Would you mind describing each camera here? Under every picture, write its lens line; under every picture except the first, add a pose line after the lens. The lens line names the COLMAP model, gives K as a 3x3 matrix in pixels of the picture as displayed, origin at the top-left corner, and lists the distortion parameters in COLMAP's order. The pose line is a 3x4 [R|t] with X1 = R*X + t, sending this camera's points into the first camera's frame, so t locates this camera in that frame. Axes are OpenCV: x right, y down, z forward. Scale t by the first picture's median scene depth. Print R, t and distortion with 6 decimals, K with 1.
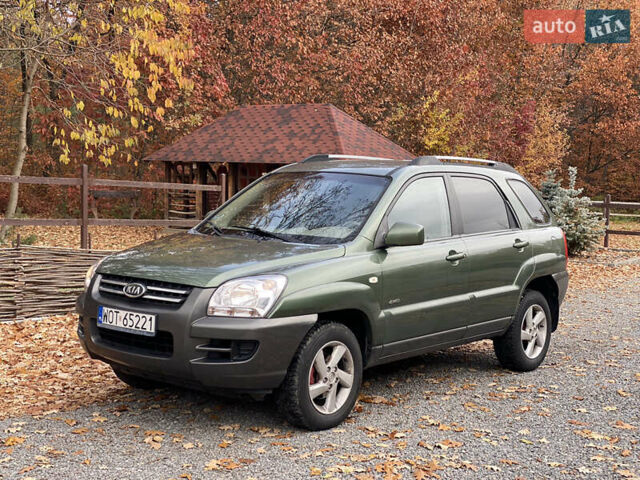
lens RADIAL K [[948.6, 0, 318.0], [0, 948.6, 235.1], [0, 0, 1]] dist [0.176264, -0.404313]
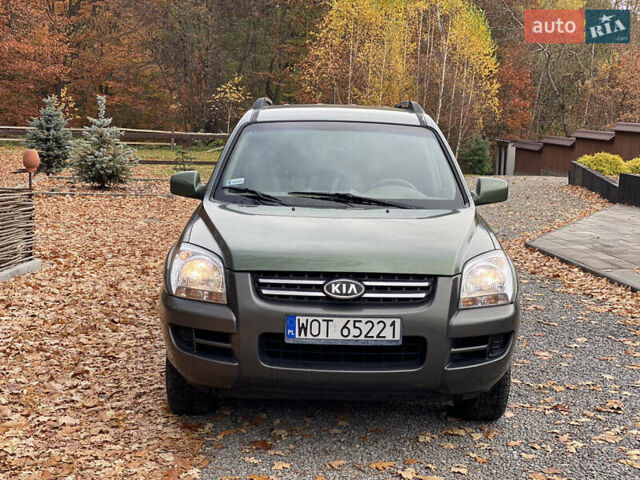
lens RADIAL K [[948.6, 0, 318.0], [0, 948.6, 235.1], [0, 0, 1]] dist [0.176264, -0.404313]
pose [[0.767357, -0.092648, 0.634492, -0.495312], [0.040390, 0.994526, 0.096373, -0.042315], [-0.639947, -0.048325, 0.766898, 0.316662]]
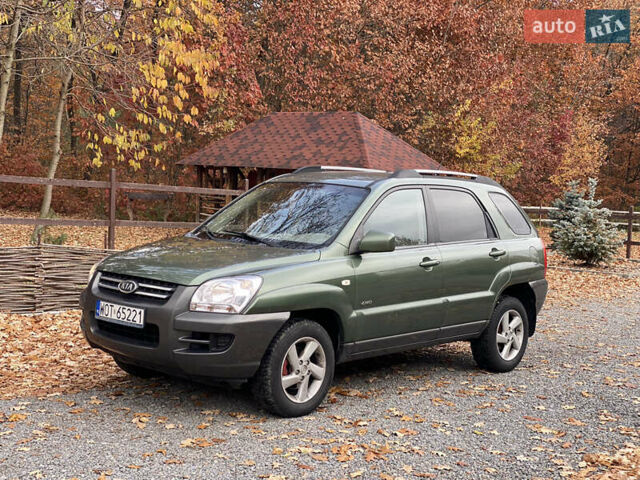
lens RADIAL K [[948.1, 0, 312.8], [0, 948.1, 239.2], [0, 0, 1]] dist [0.176328, -0.400827]
pose [[0.998561, 0.021225, -0.049246, 0.056098], [-0.021229, 0.999775, 0.000449, -0.001998], [0.049244, 0.000597, 0.998787, -0.074749]]
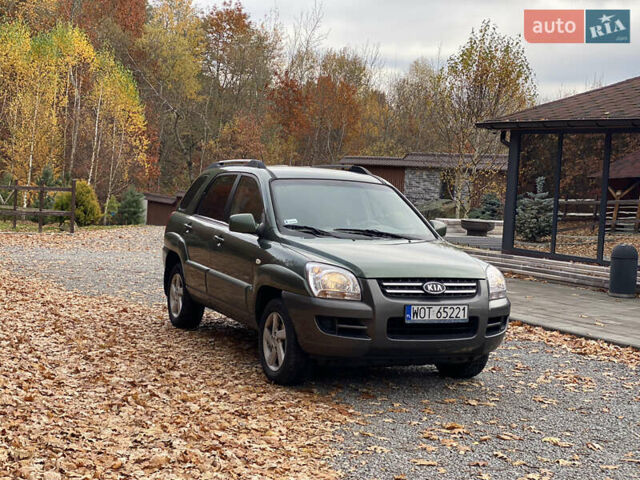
lens RADIAL K [[948.6, 0, 318.0], [0, 948.6, 235.1], [0, 0, 1]] dist [0.176264, -0.404313]
pose [[0.433858, -0.056959, 0.899179, -0.960233], [0.018562, 0.998353, 0.054285, -0.054969], [-0.900790, -0.006861, 0.434200, 0.445027]]
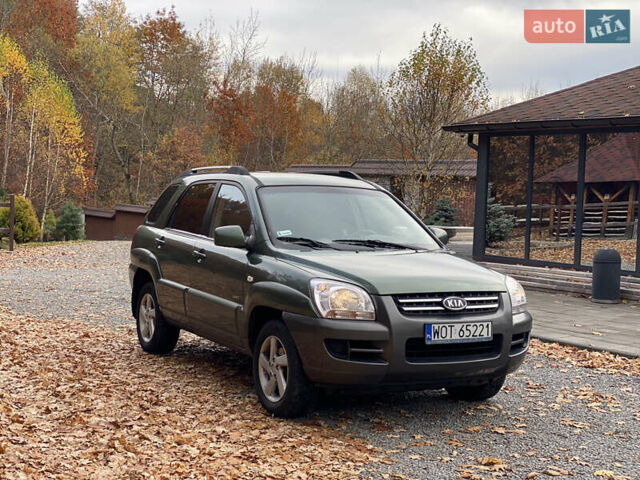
lens RADIAL K [[948.9, 0, 320.0], [0, 948.9, 240.0], [0, 0, 1]] dist [0.172581, -0.400922]
pose [[0.370521, -0.062258, 0.926735, -0.892524], [0.040198, 0.997891, 0.050966, -0.053217], [-0.927954, 0.018369, 0.372242, 0.537963]]
